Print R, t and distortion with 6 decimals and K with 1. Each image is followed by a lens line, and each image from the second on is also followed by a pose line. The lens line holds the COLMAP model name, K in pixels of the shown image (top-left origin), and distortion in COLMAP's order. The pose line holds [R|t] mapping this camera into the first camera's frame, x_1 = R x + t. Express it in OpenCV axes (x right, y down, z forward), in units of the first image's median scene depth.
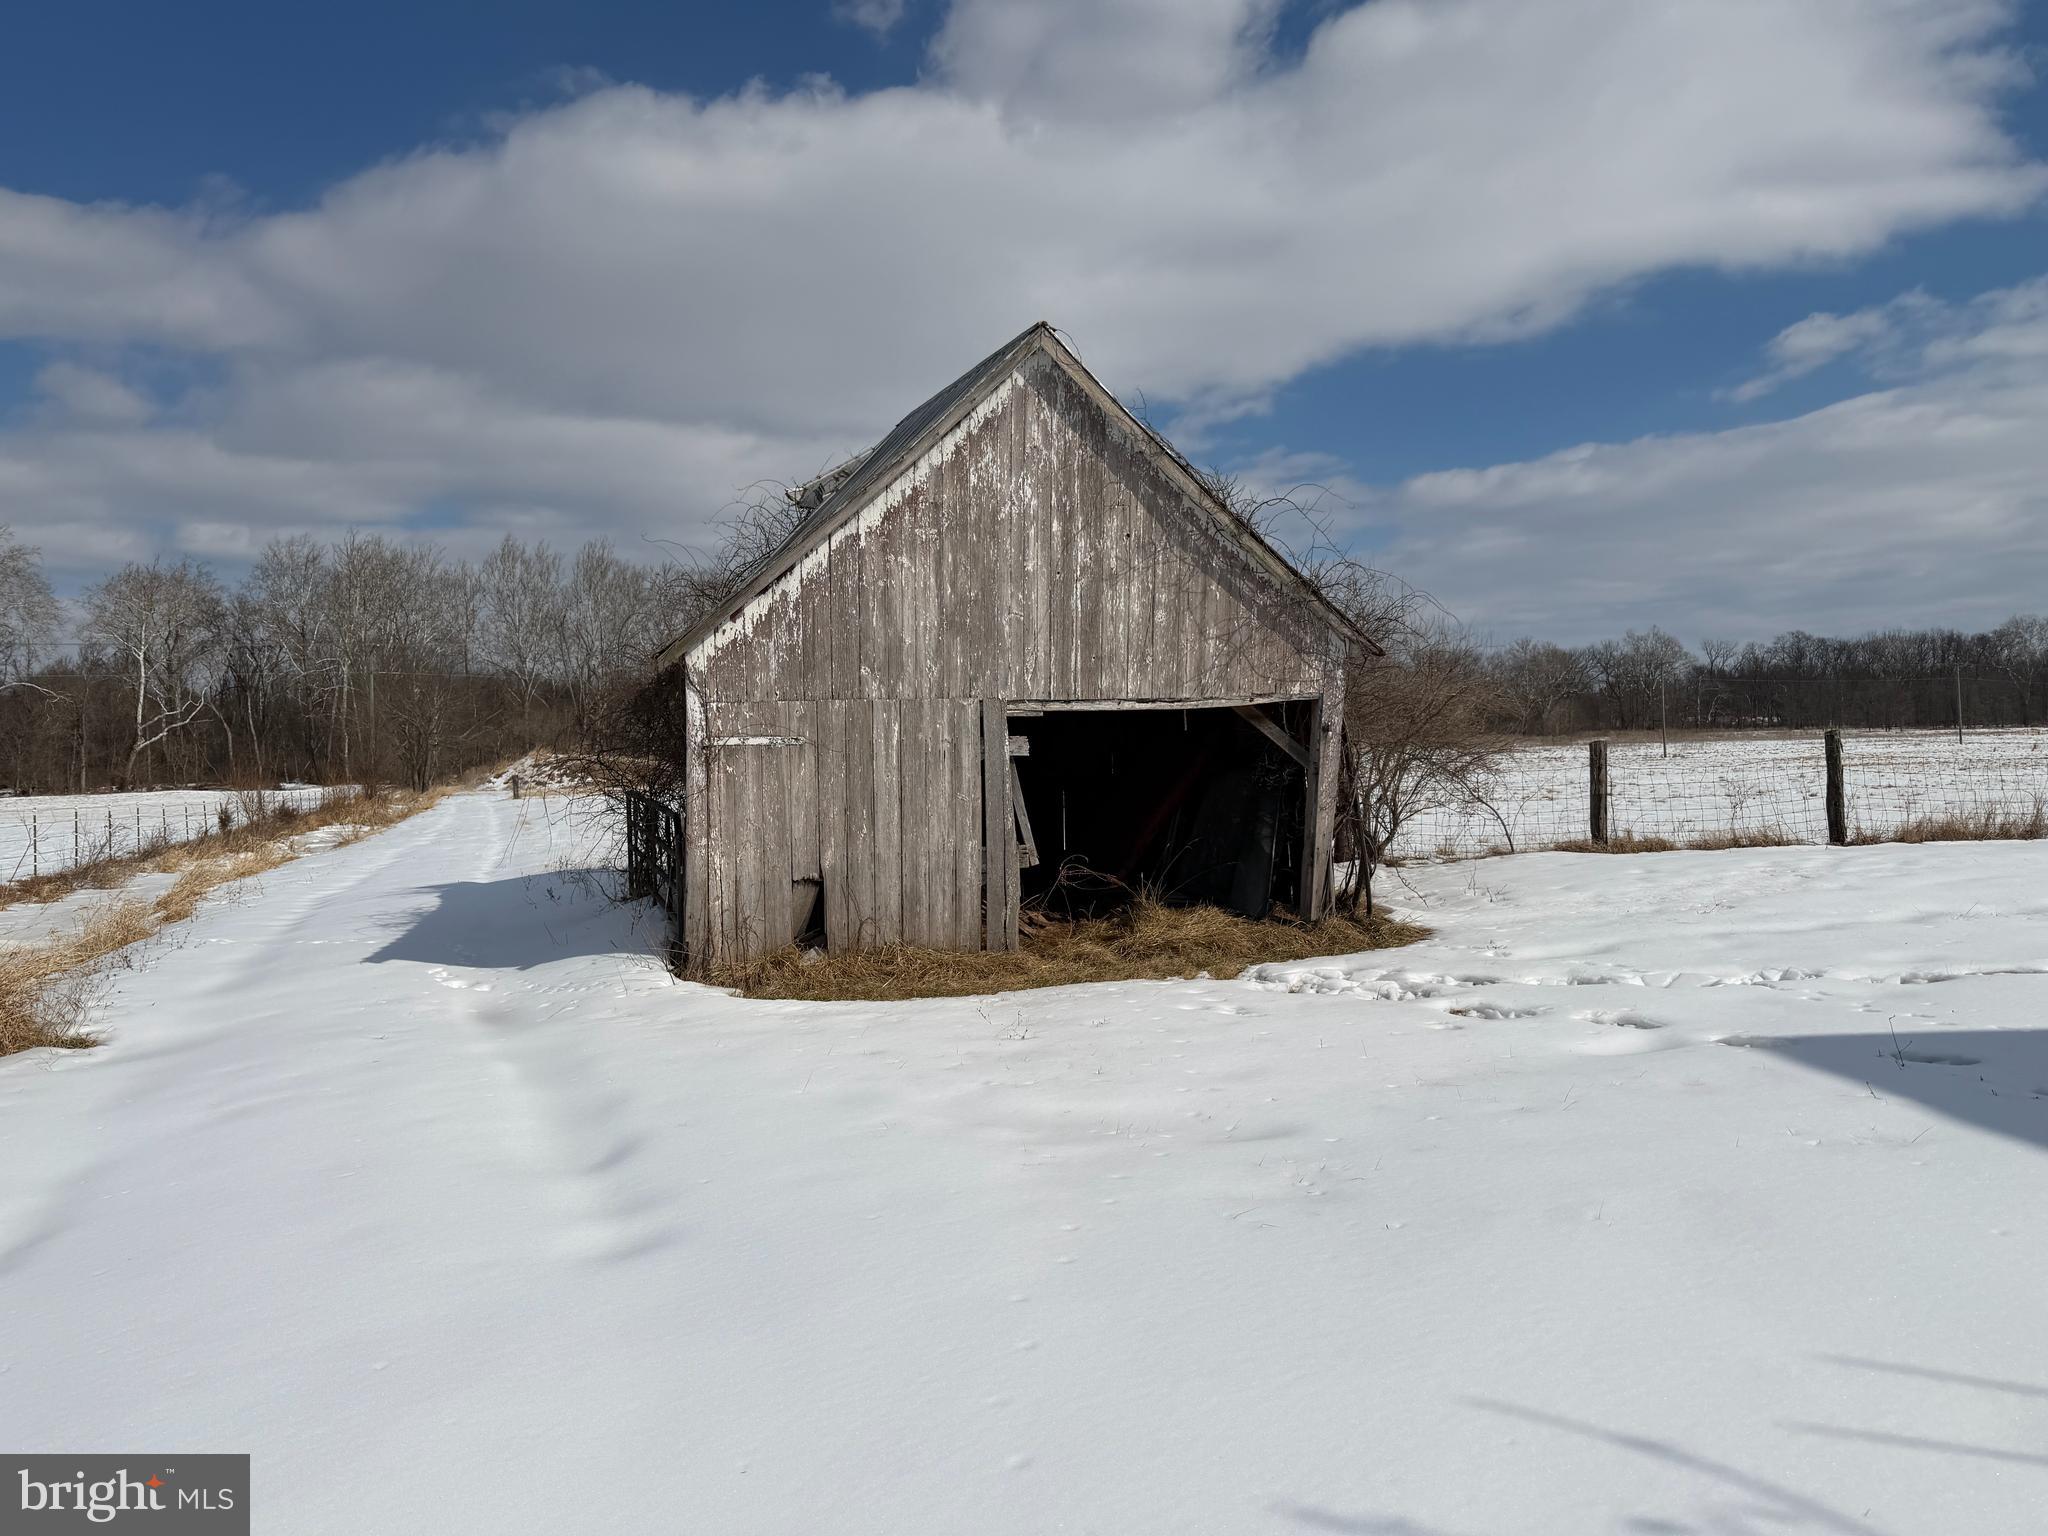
lens RADIAL K [[1436.9, 0, 1028.8], [0, 1436.9, 814.0], [0, 0, 1]] dist [0.075936, -0.161115]
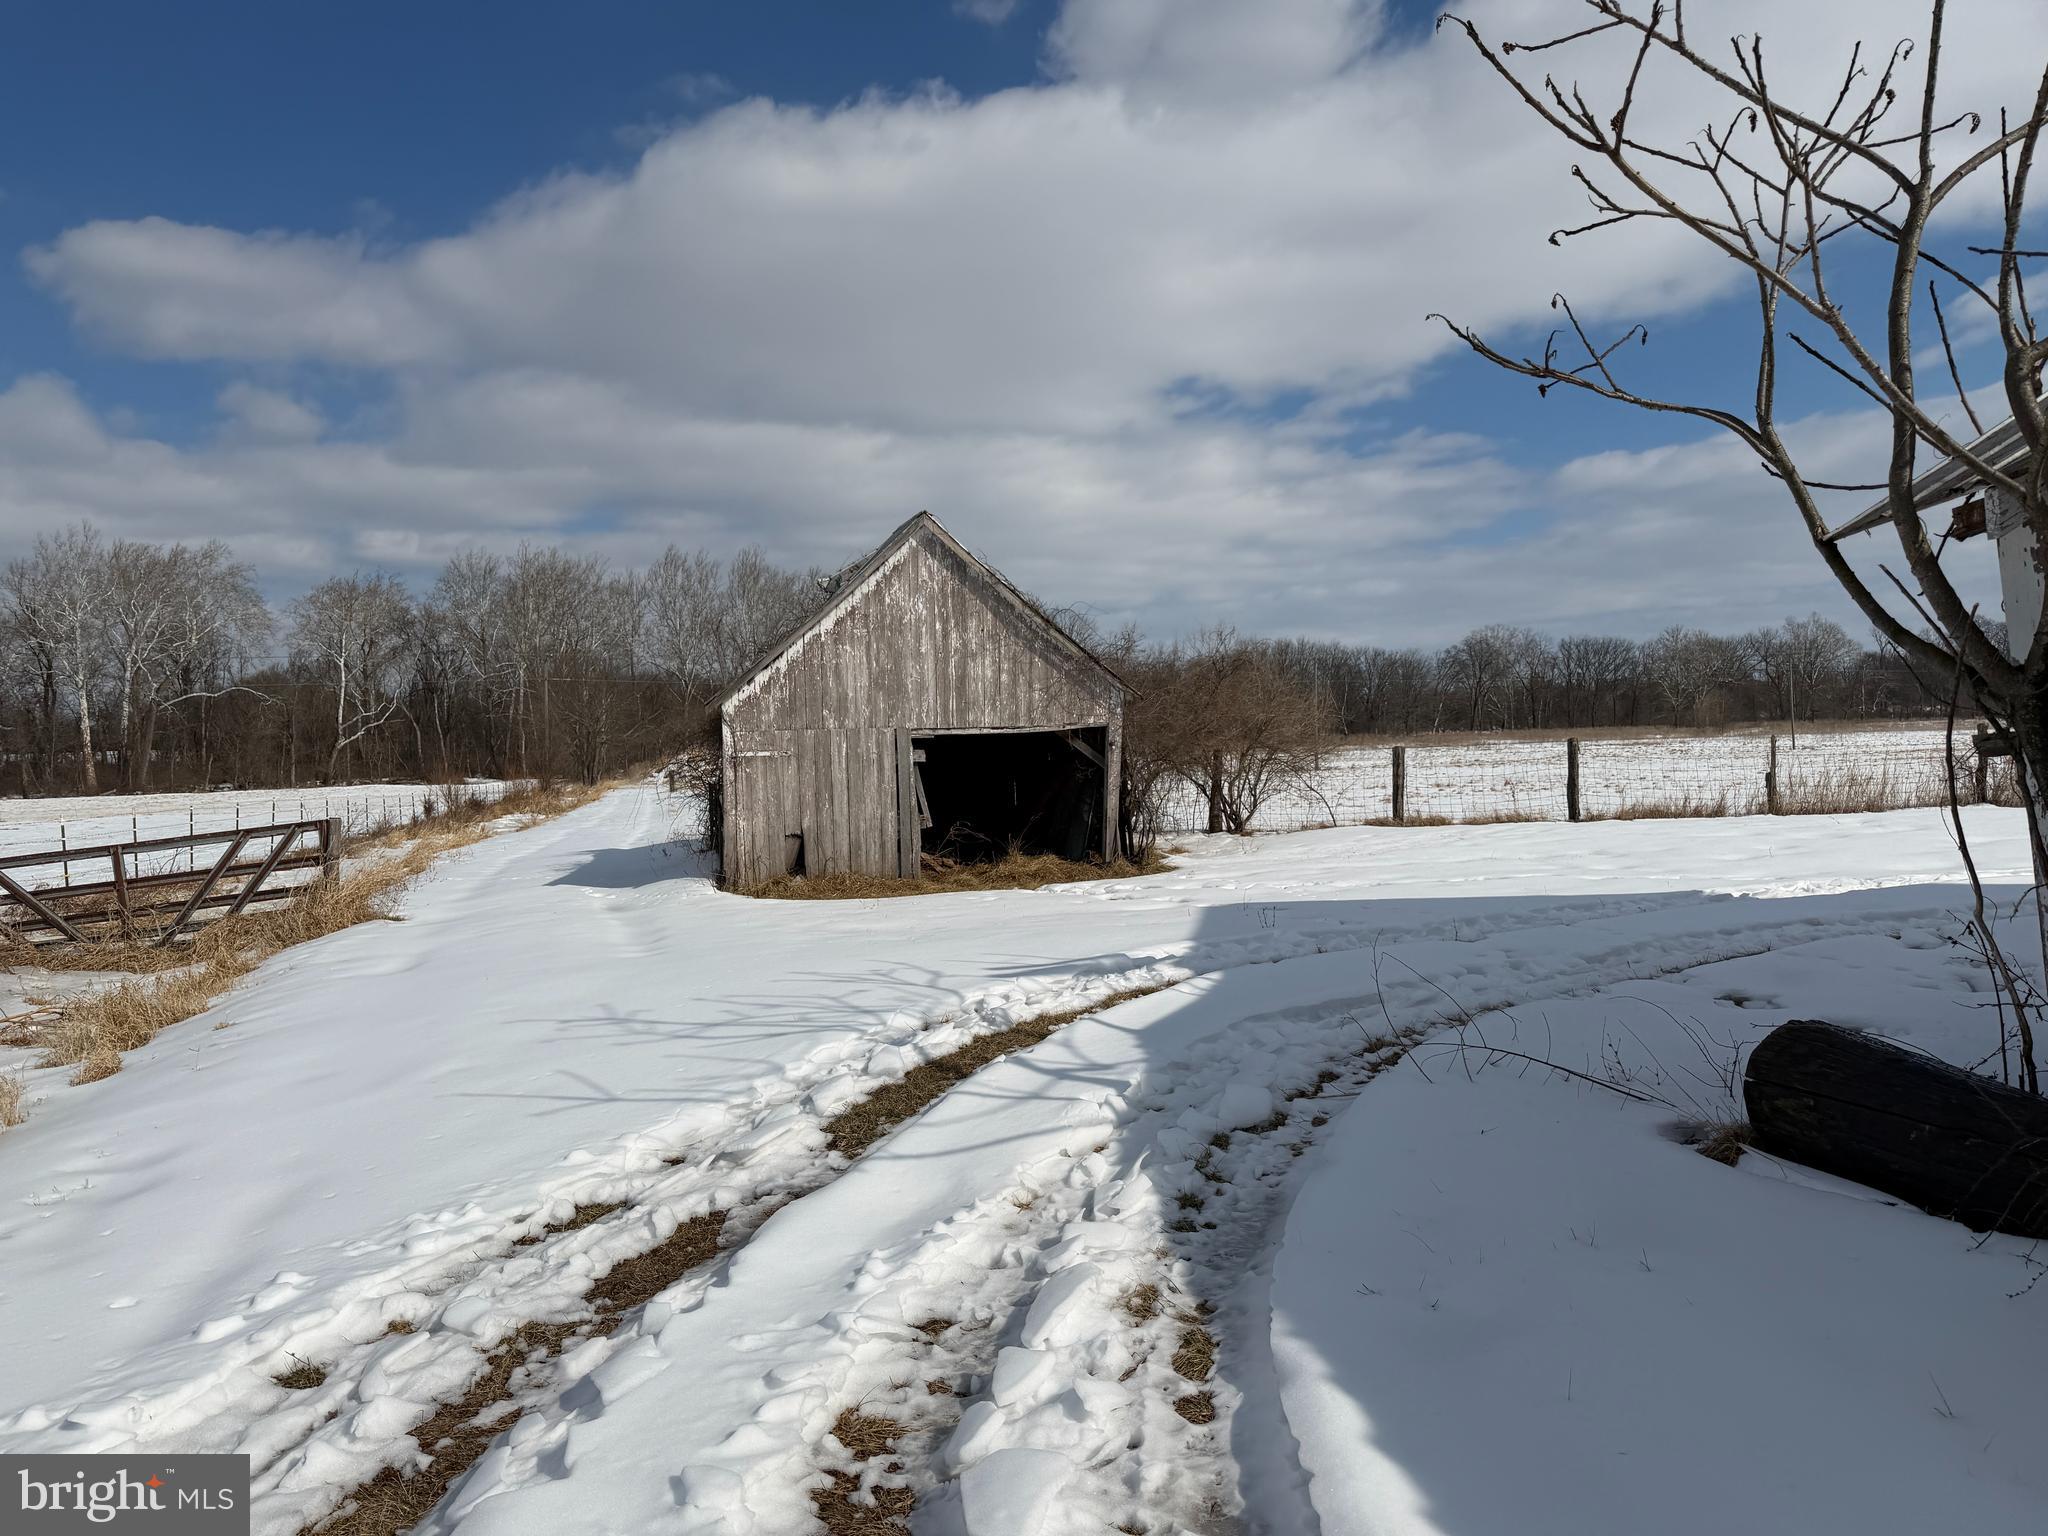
lens RADIAL K [[1436.9, 0, 1028.8], [0, 1436.9, 814.0], [0, 0, 1]] dist [0.075936, -0.161115]
pose [[0.994672, 0.000750, -0.103092, 0.292594], [-0.000274, 0.999989, 0.004636, 0.012833], [0.103094, -0.004583, 0.994661, -0.655152]]
